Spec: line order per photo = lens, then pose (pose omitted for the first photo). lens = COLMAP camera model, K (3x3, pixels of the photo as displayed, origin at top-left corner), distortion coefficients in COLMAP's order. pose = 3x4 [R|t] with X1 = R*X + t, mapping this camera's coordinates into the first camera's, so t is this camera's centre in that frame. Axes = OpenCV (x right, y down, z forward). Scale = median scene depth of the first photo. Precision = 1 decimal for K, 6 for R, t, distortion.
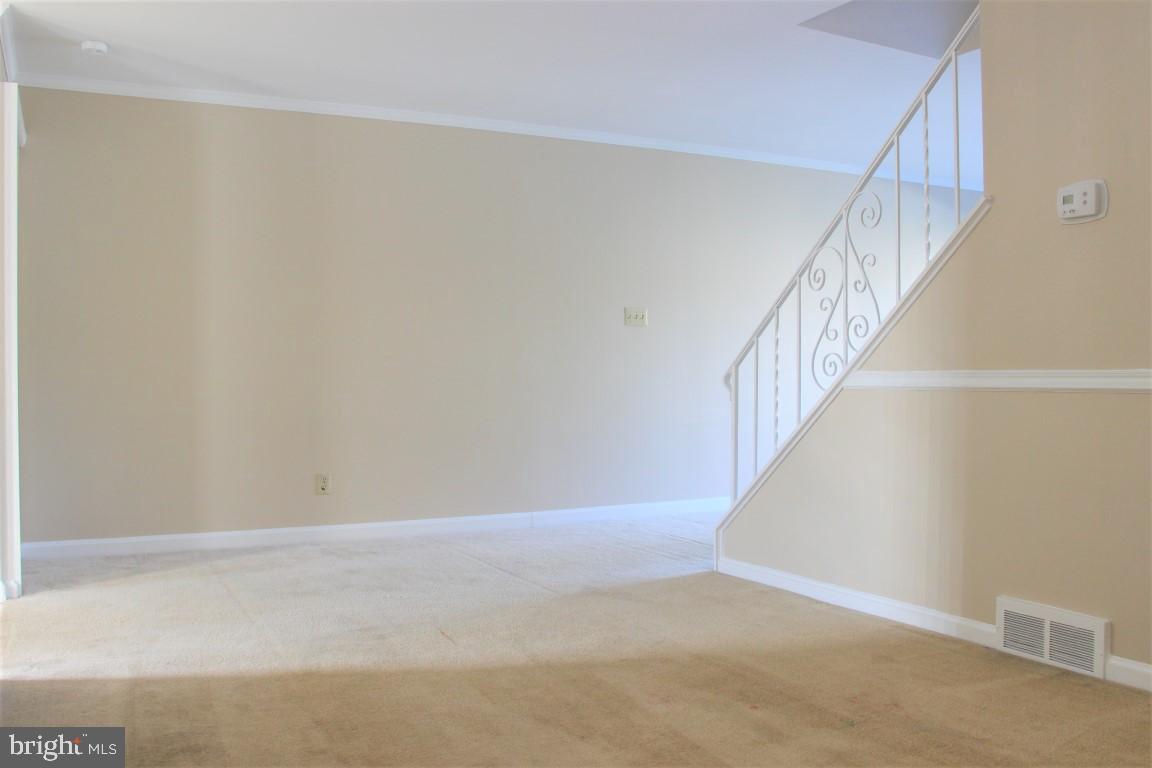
lens RADIAL K [[1014.1, 0, 573.6], [0, 1014.1, 372.7], [0, 0, 1]] dist [-0.130055, -0.005632]
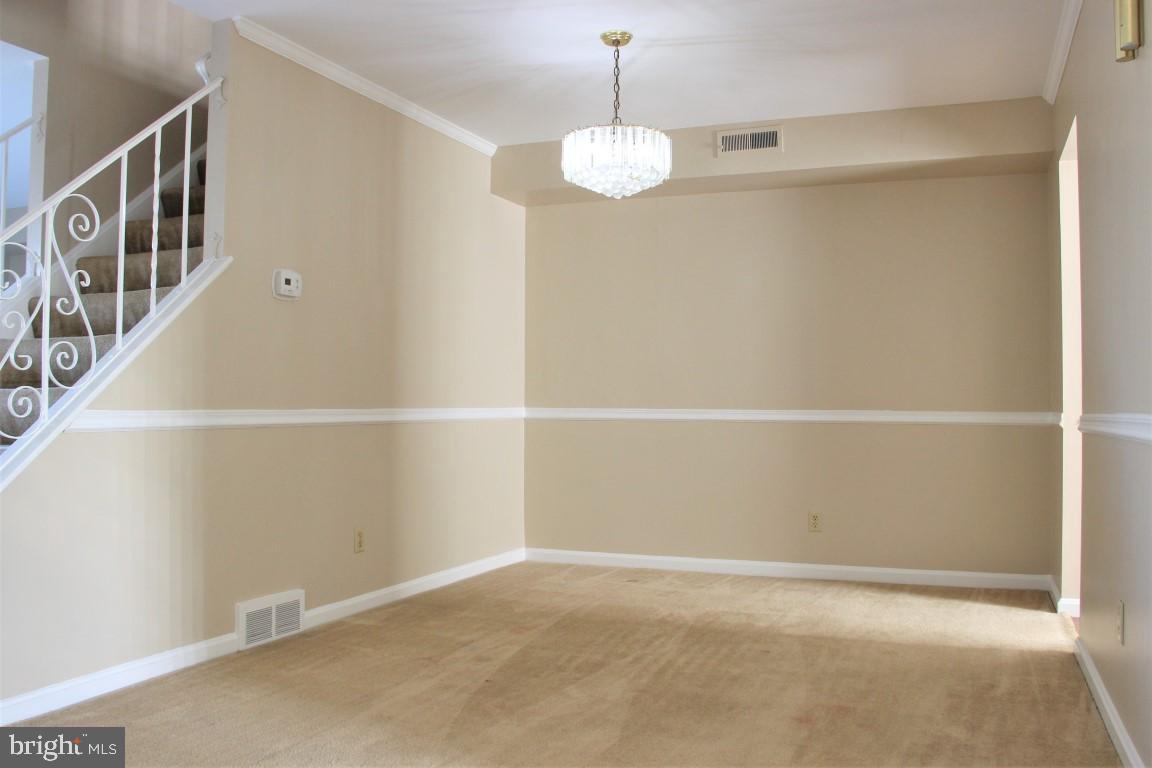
lens RADIAL K [[1014.1, 0, 573.6], [0, 1014.1, 372.7], [0, 0, 1]] dist [-0.130055, -0.005632]
pose [[-0.653783, 0.018262, 0.756462, -0.729456], [-0.005403, 0.999571, -0.028800, -0.015325], [-0.756663, -0.022916, -0.653403, 1.494862]]
